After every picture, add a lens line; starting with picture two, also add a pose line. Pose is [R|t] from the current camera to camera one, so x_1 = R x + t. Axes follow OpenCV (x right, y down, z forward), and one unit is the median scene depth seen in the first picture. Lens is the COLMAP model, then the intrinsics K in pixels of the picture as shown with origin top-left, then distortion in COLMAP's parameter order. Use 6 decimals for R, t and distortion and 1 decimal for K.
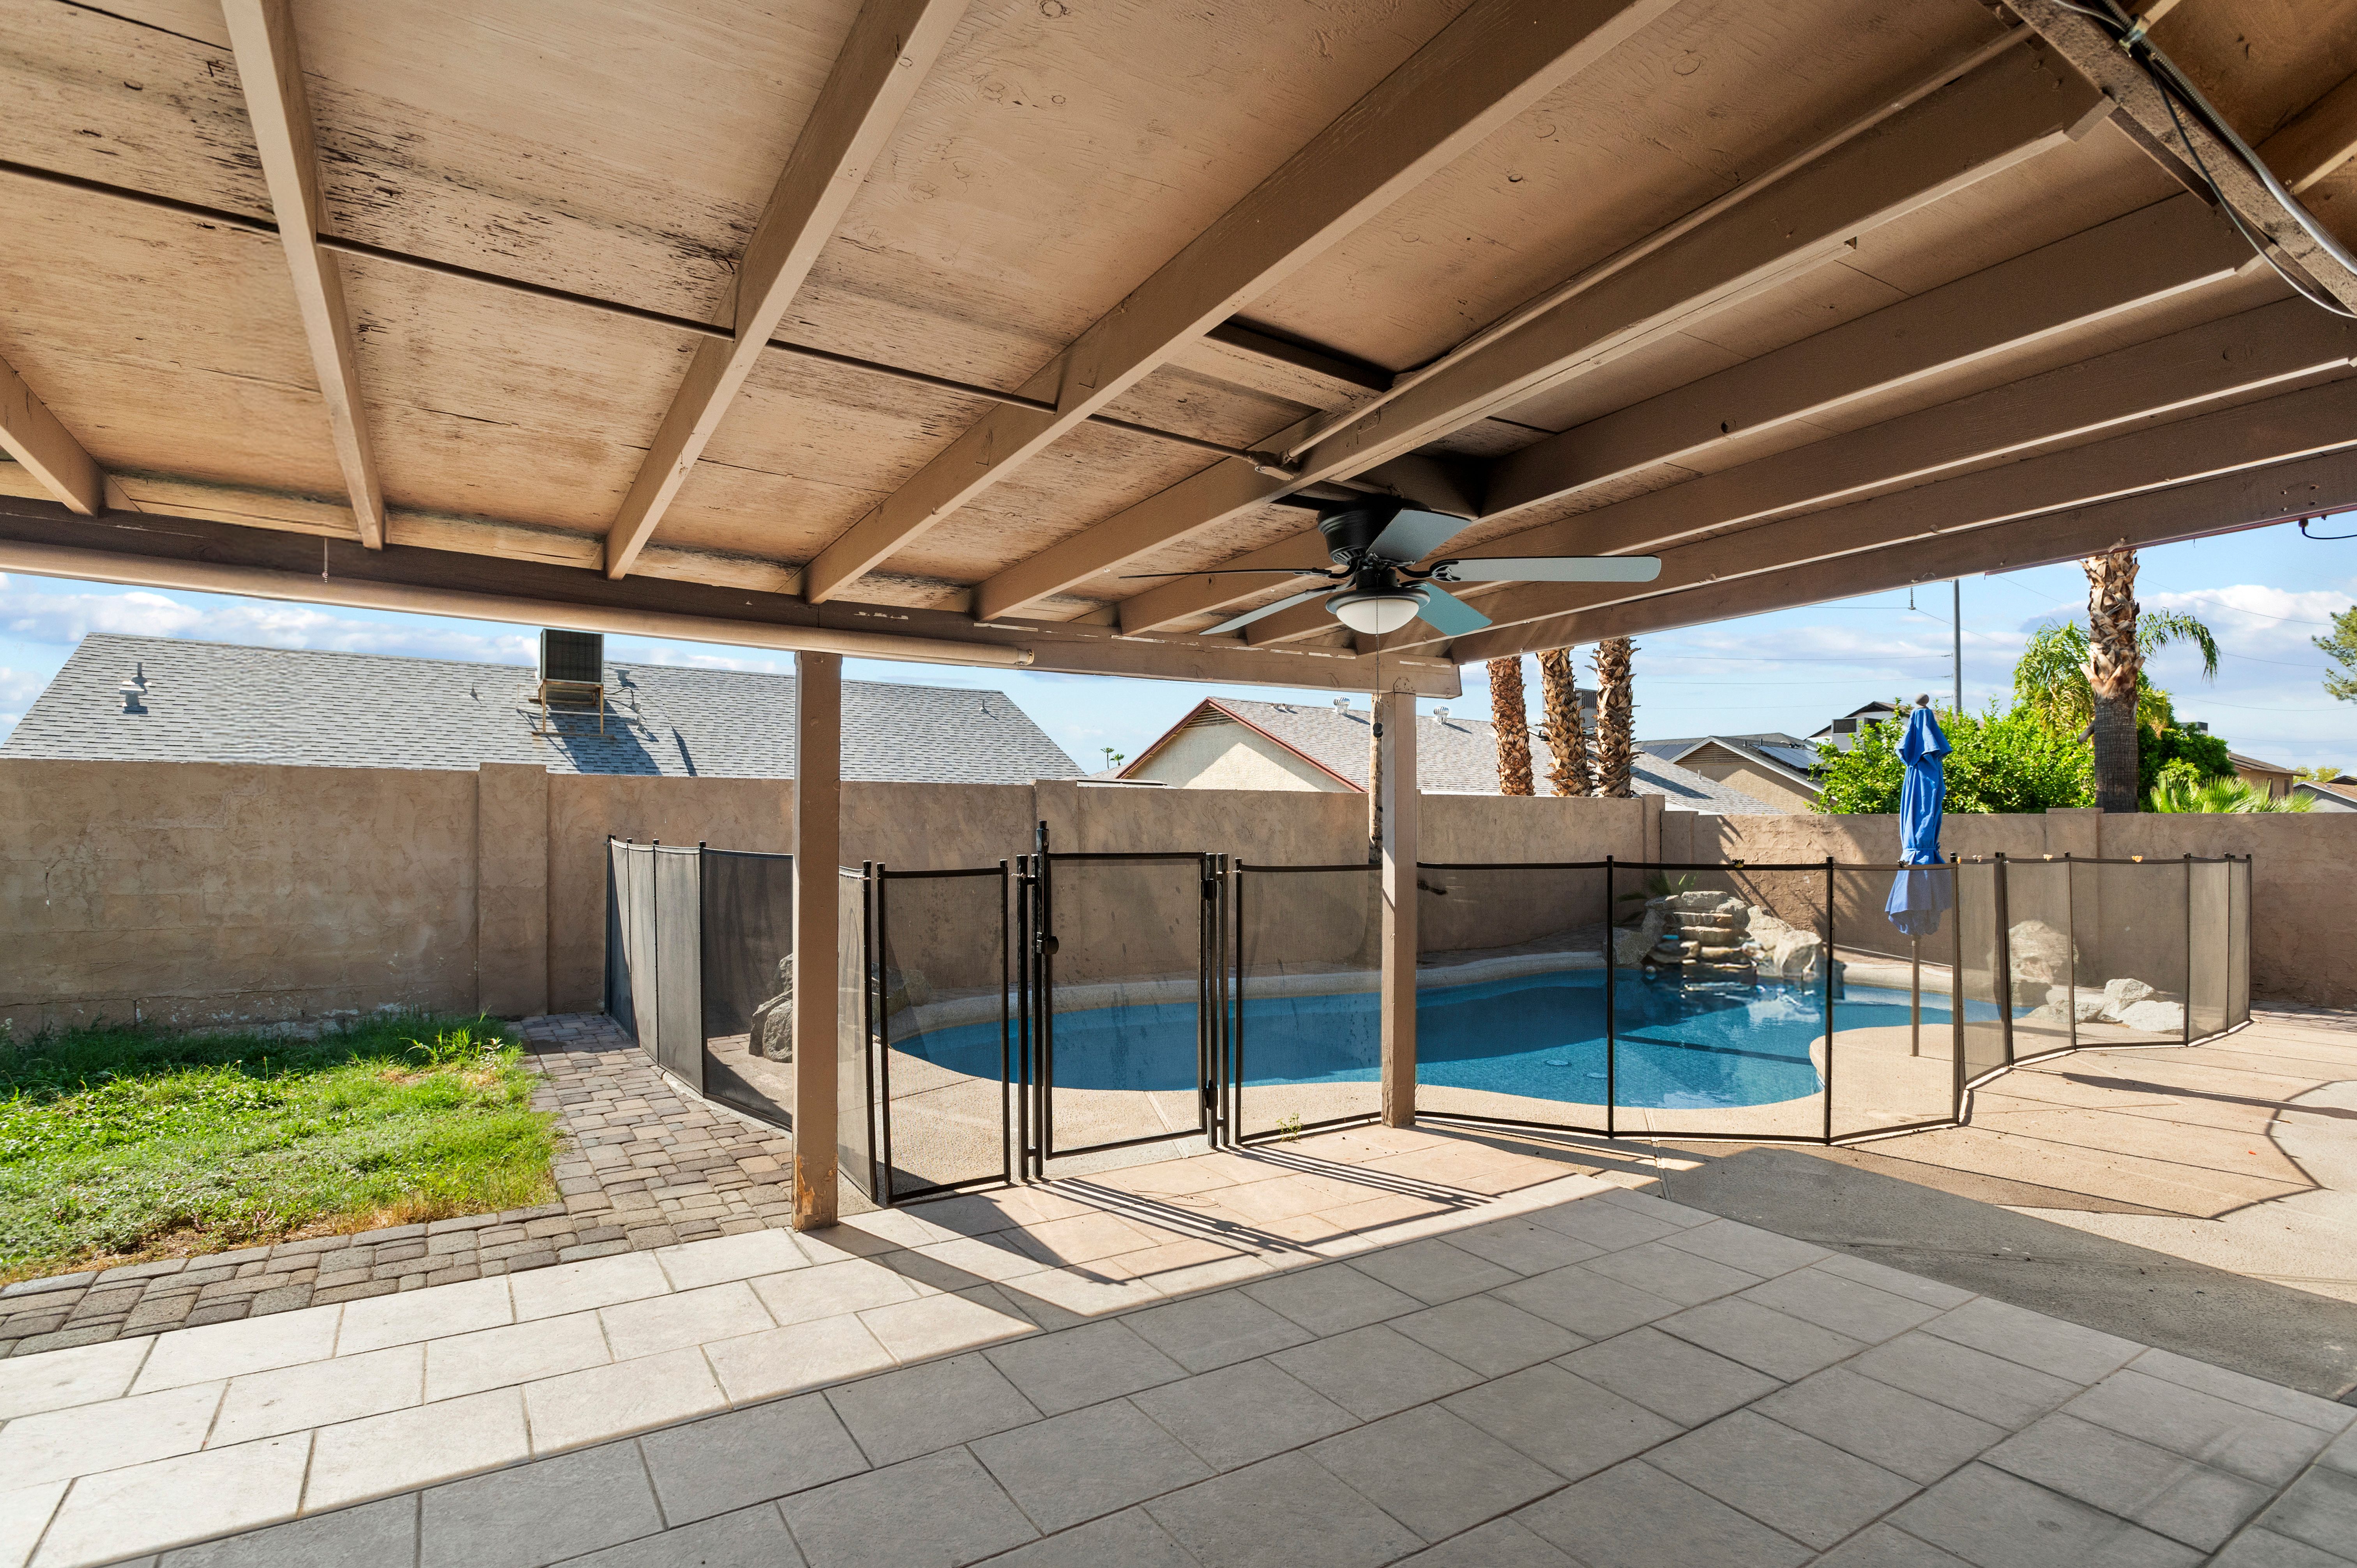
lens RADIAL K [[1131.6, 0, 1118.8], [0, 1131.6, 845.7], [0, 0, 1]] dist [-0.007627, 0.000206]
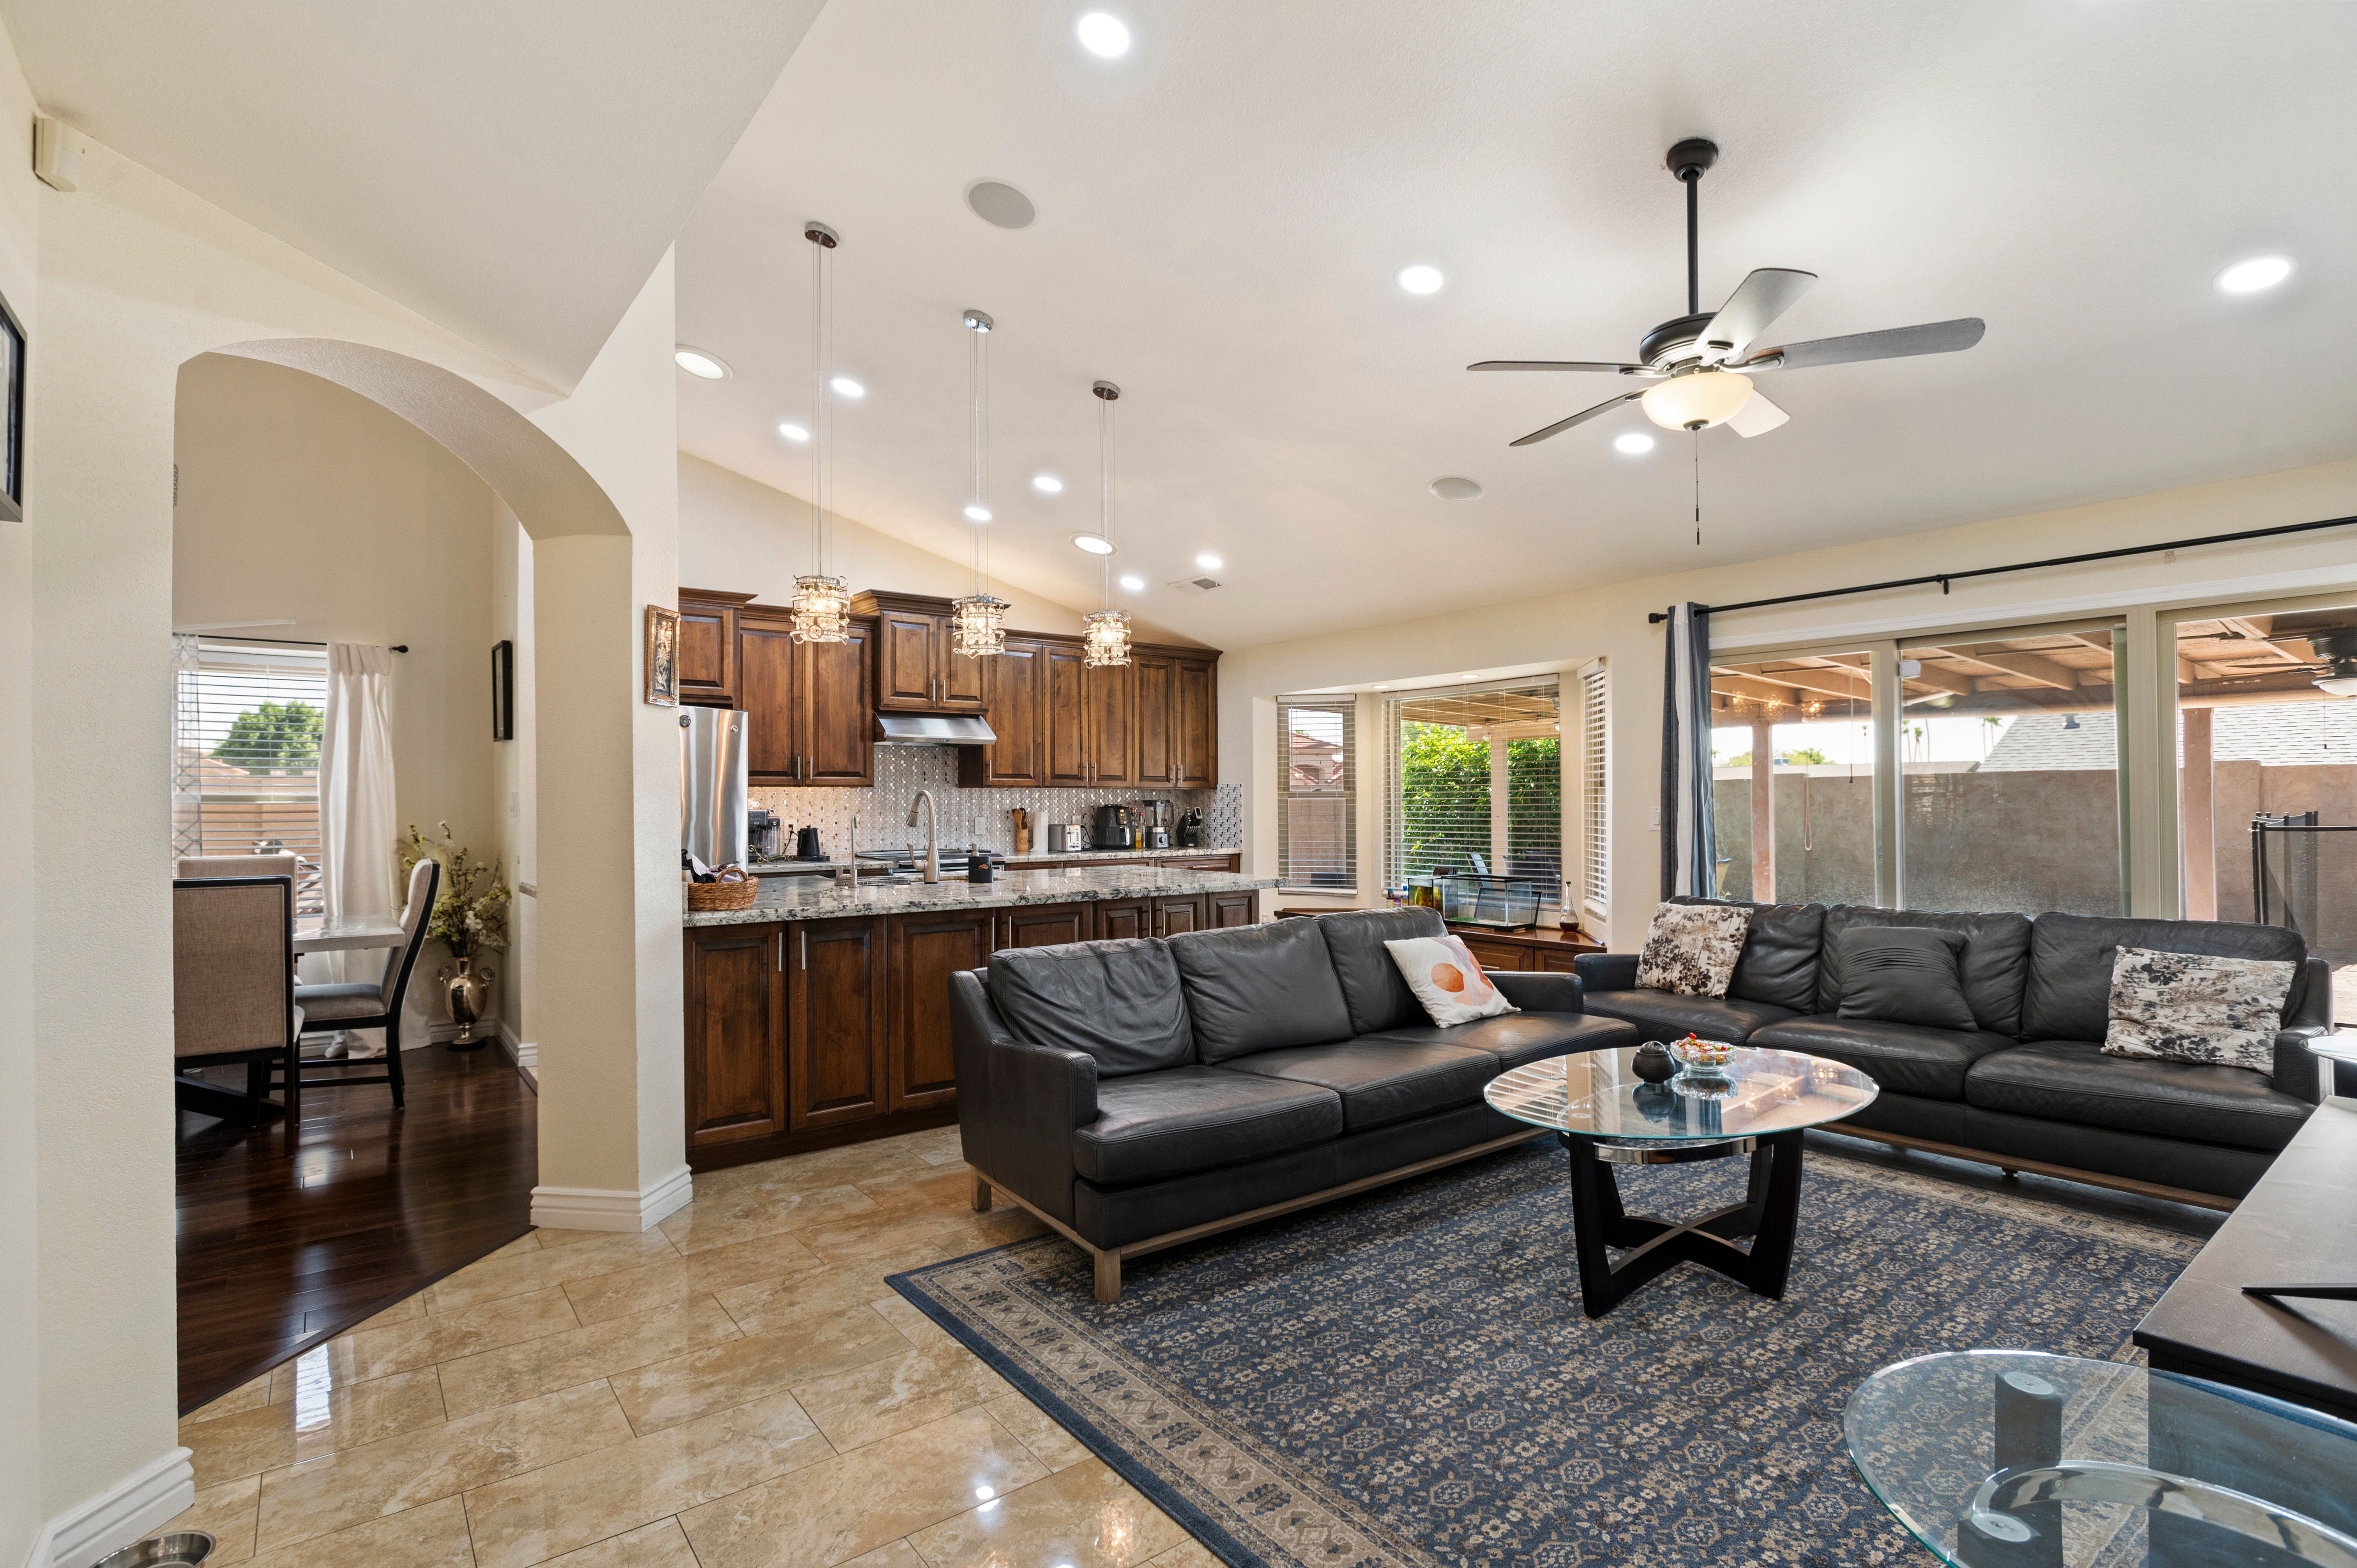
lens RADIAL K [[1131.6, 0, 1194.9], [0, 1131.6, 780.6], [0, 0, 1]] dist [-0.007627, 0.000206]
pose [[0.108476, -0.032887, -0.993555, 1.113186], [-0.013148, 0.999318, -0.034514, 0.027163], [0.994012, 0.016807, 0.107970, -0.677547]]
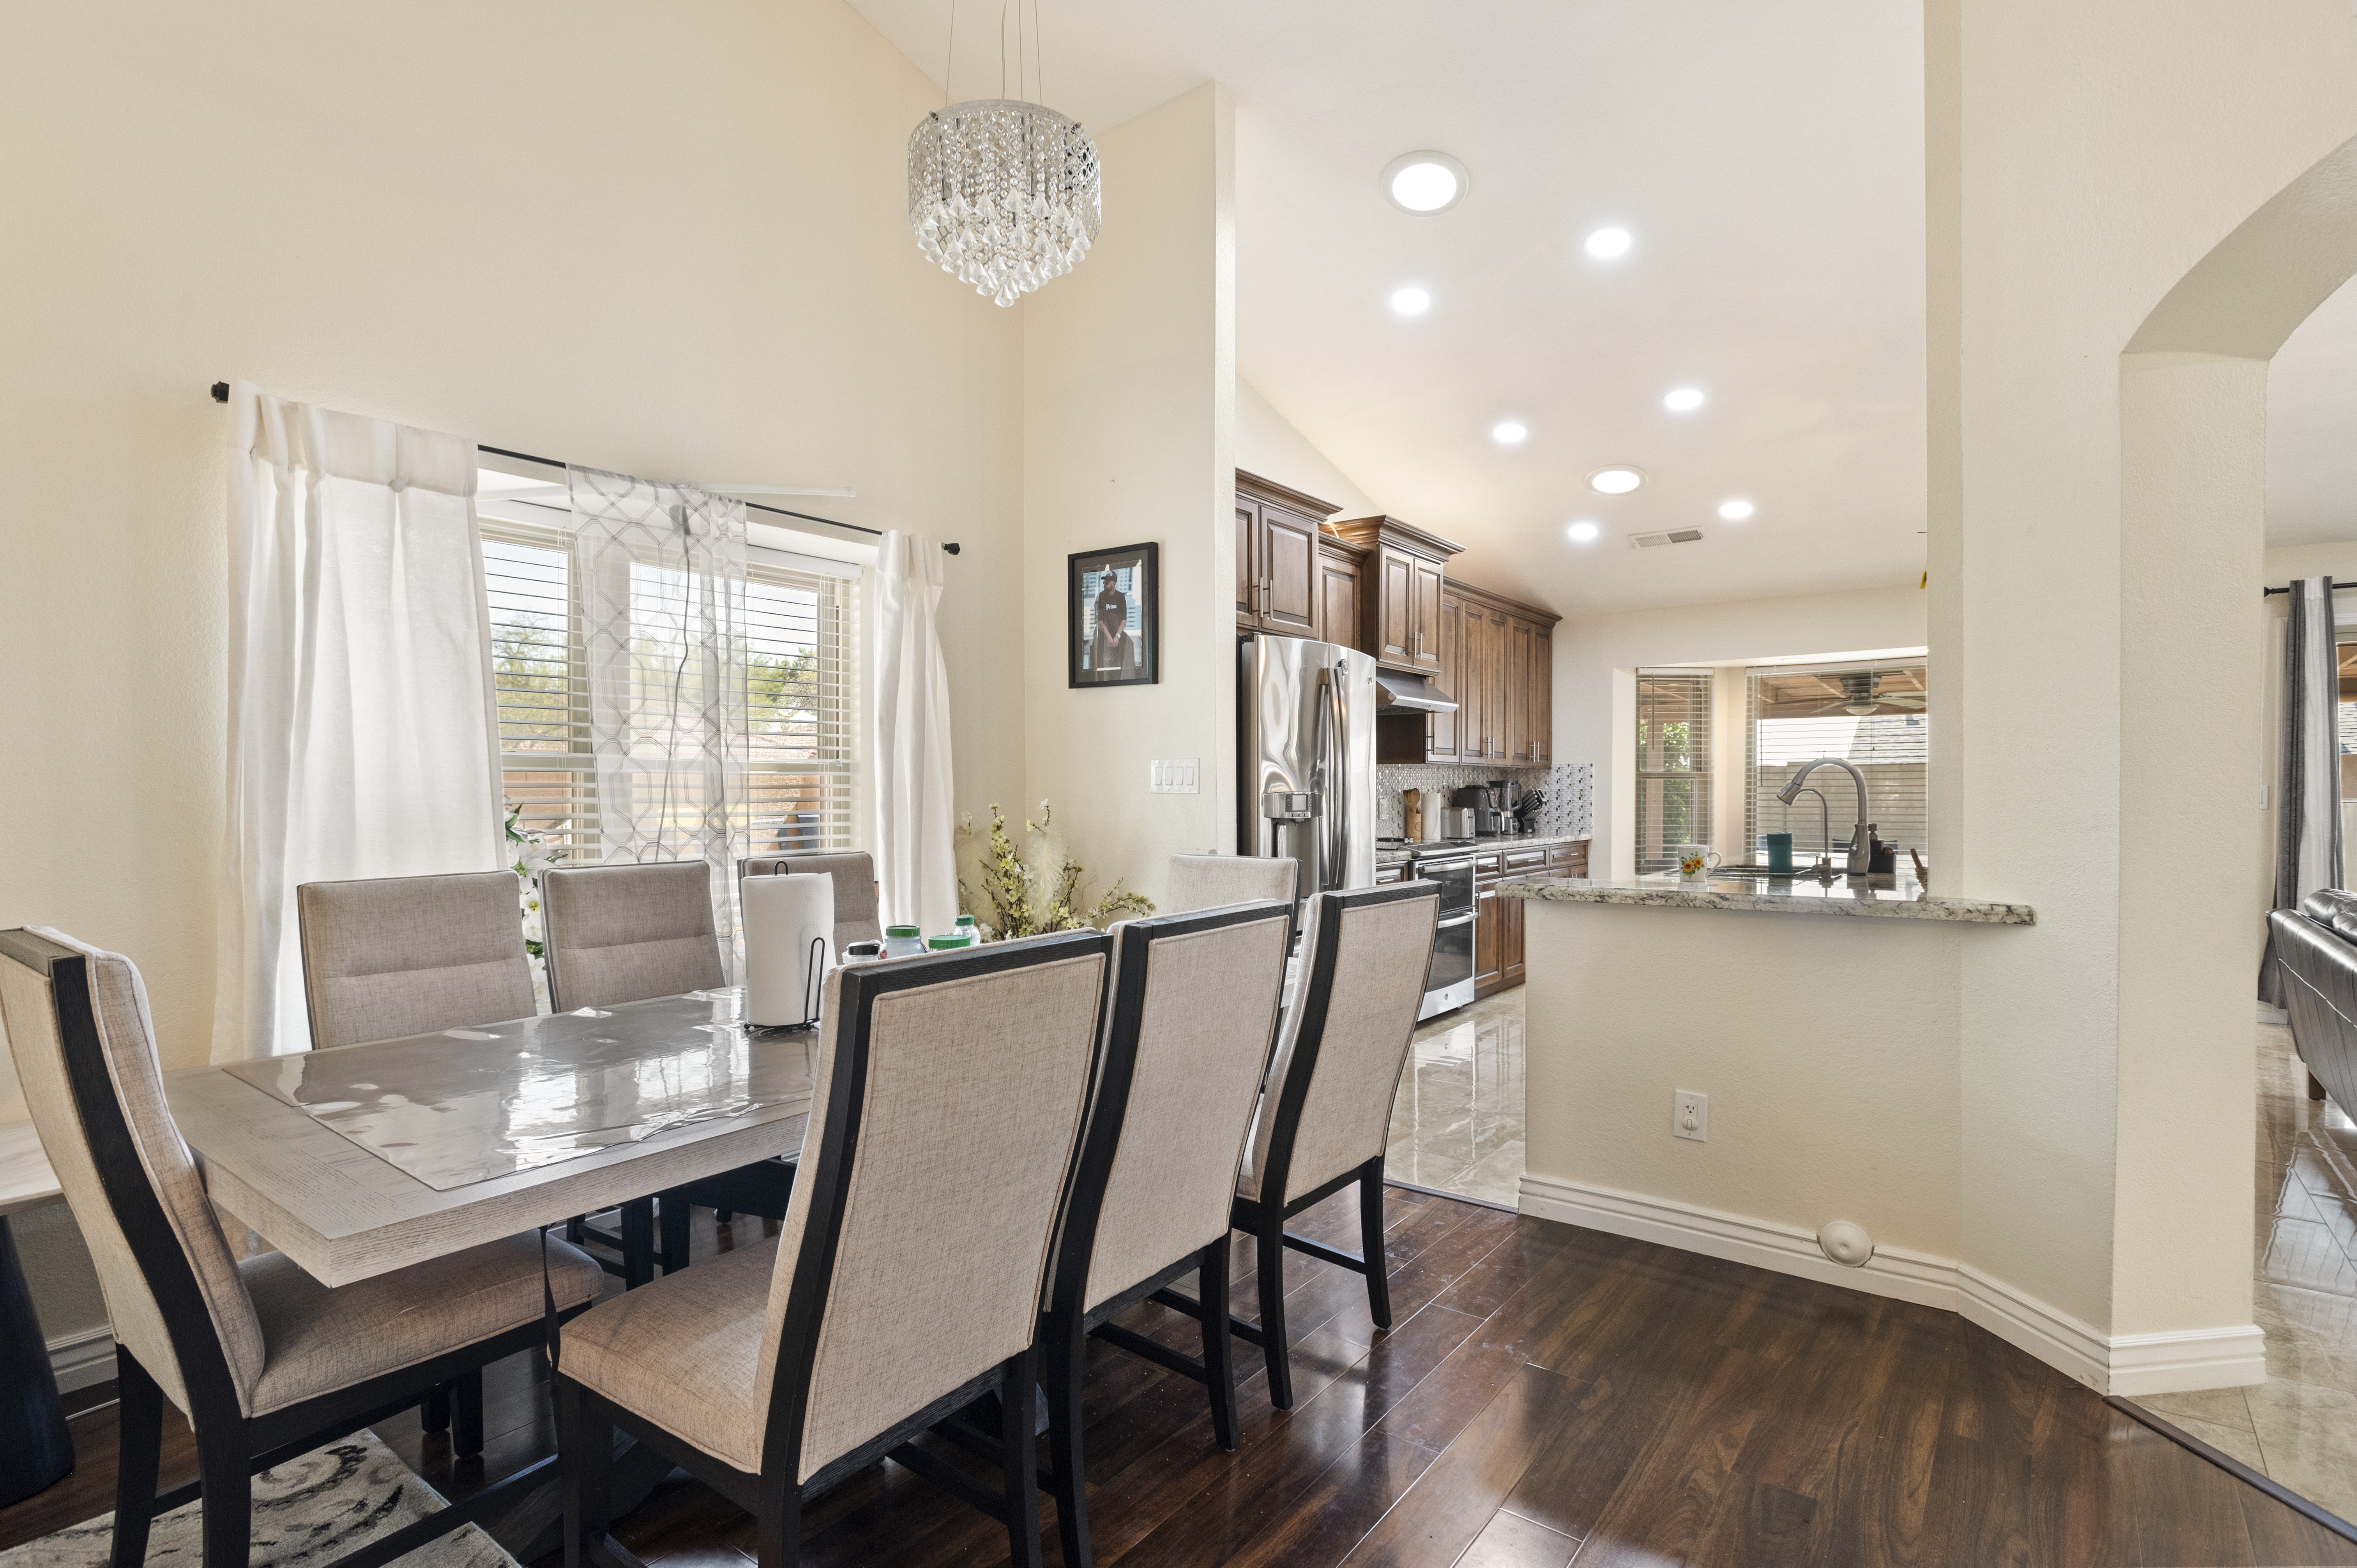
lens RADIAL K [[1131.6, 0, 1182.9], [0, 1131.6, 789.4], [0, 0, 1]] dist [-0.007627, 0.000206]
pose [[0.373547, -0.020701, -0.927380, 0.637845], [-0.006864, 0.999662, -0.025080, 0.051100], [0.927586, 0.015734, 0.373278, -1.560585]]
